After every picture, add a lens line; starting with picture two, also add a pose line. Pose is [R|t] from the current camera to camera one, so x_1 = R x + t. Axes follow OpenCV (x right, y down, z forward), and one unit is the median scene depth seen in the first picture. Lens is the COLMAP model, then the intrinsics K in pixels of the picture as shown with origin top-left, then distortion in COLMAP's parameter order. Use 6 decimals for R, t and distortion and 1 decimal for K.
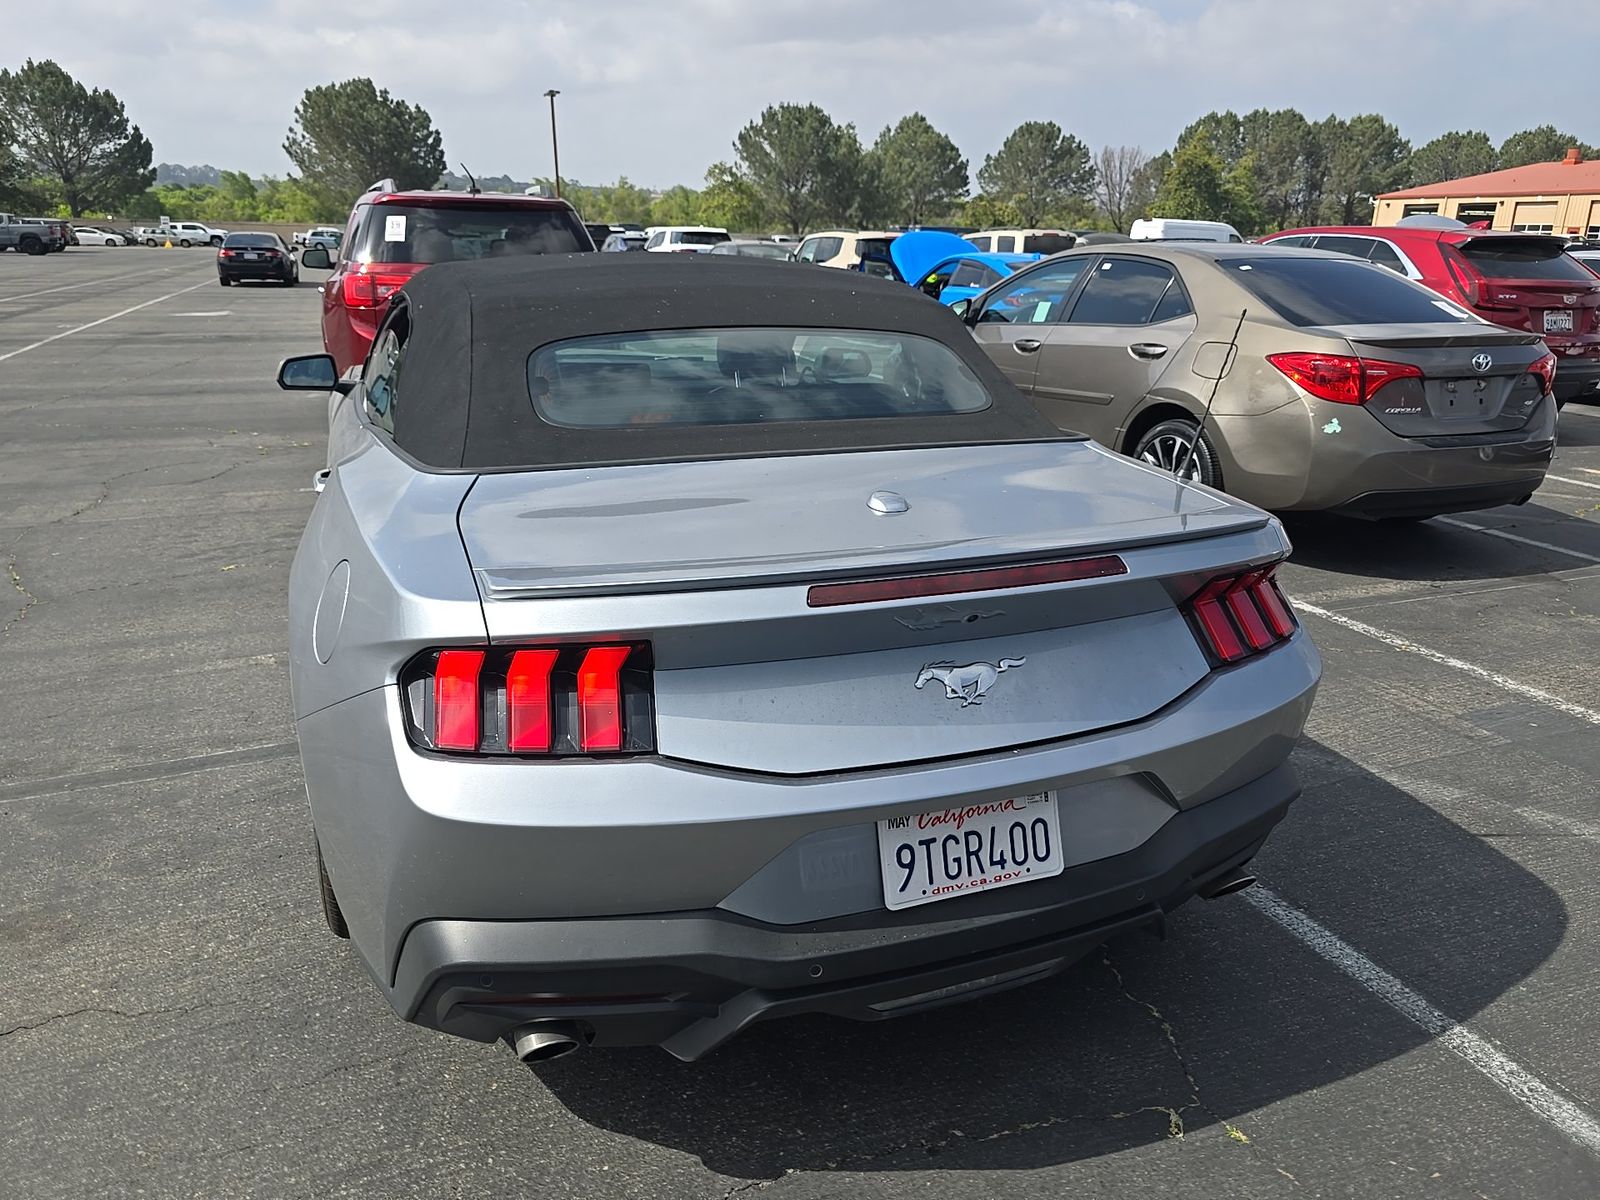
lens RADIAL K [[1084.6, 0, 792.6], [0, 1084.6, 605.5], [0, 0, 1]] dist [0.042785, -0.040201]
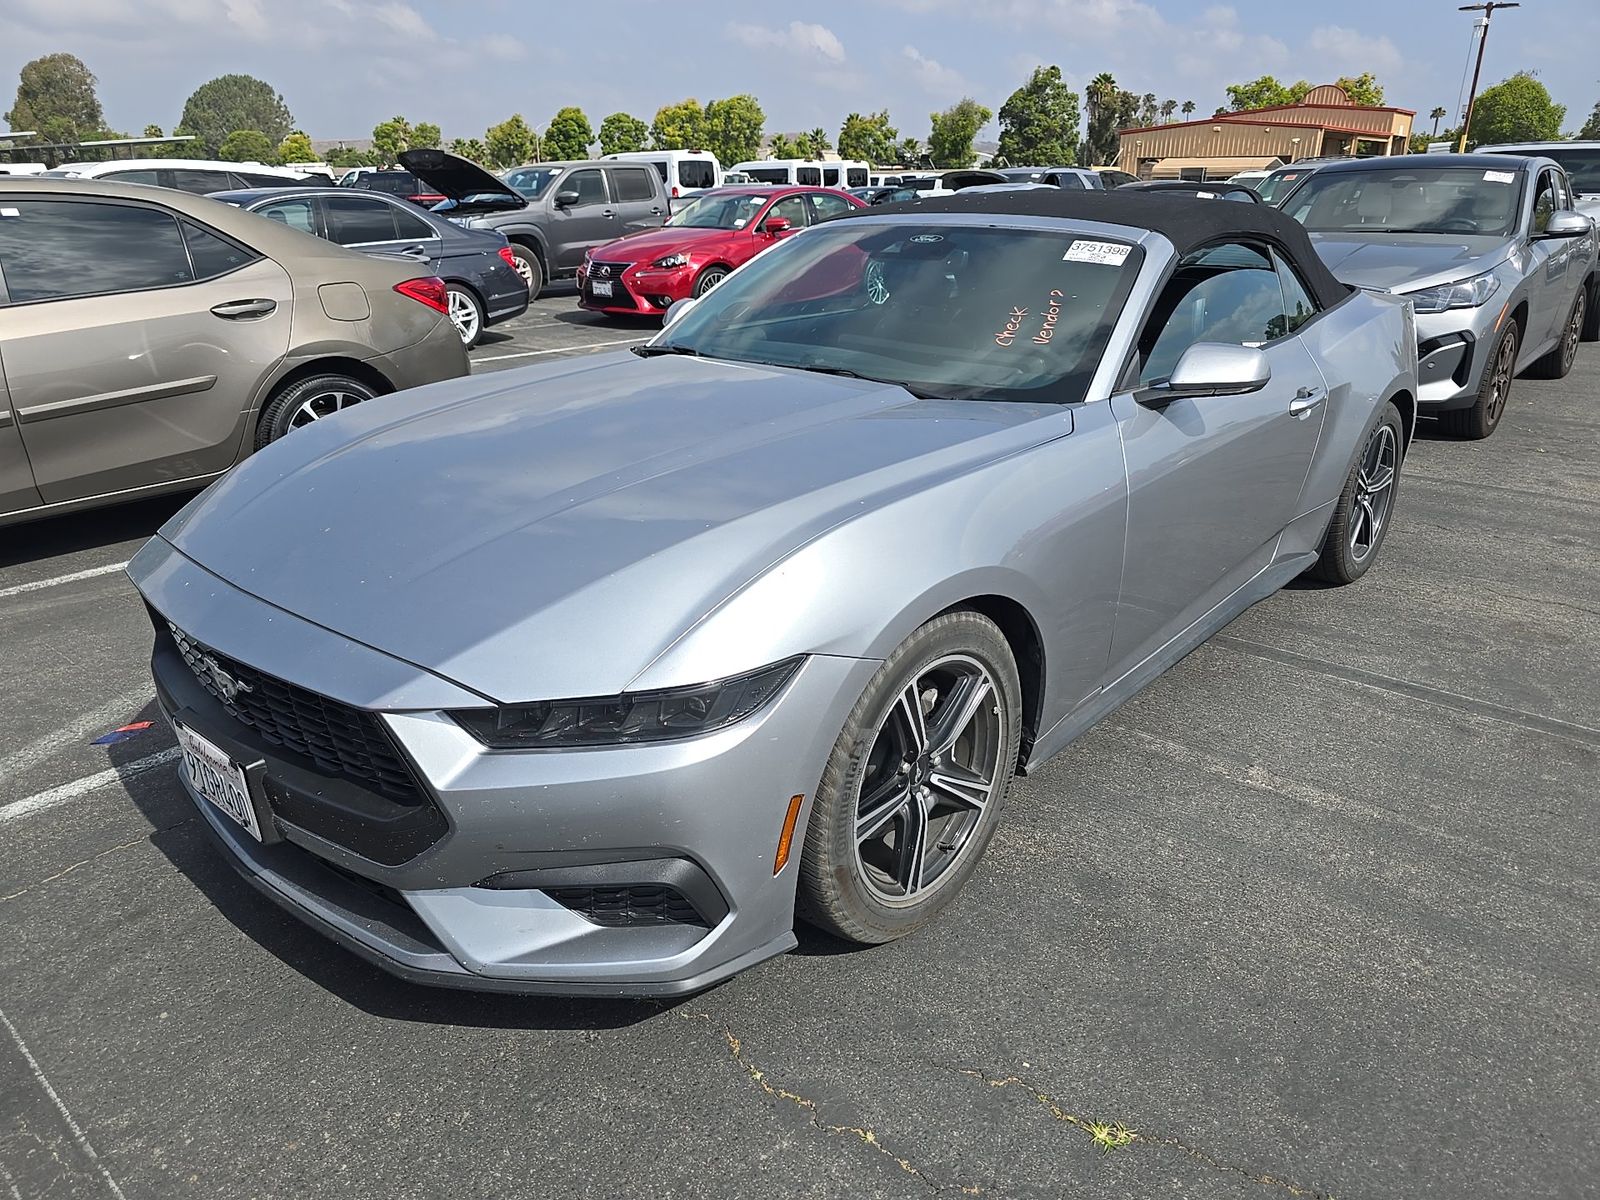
lens RADIAL K [[1084.6, 0, 793.2], [0, 1084.6, 591.9], [0, 0, 1]] dist [0.042785, -0.040201]
pose [[-0.458433, -0.330214, 0.825104, -1.111849], [0.279026, 0.827987, 0.486397, -0.612789], [-0.843791, 0.453206, -0.287439, 1.748735]]
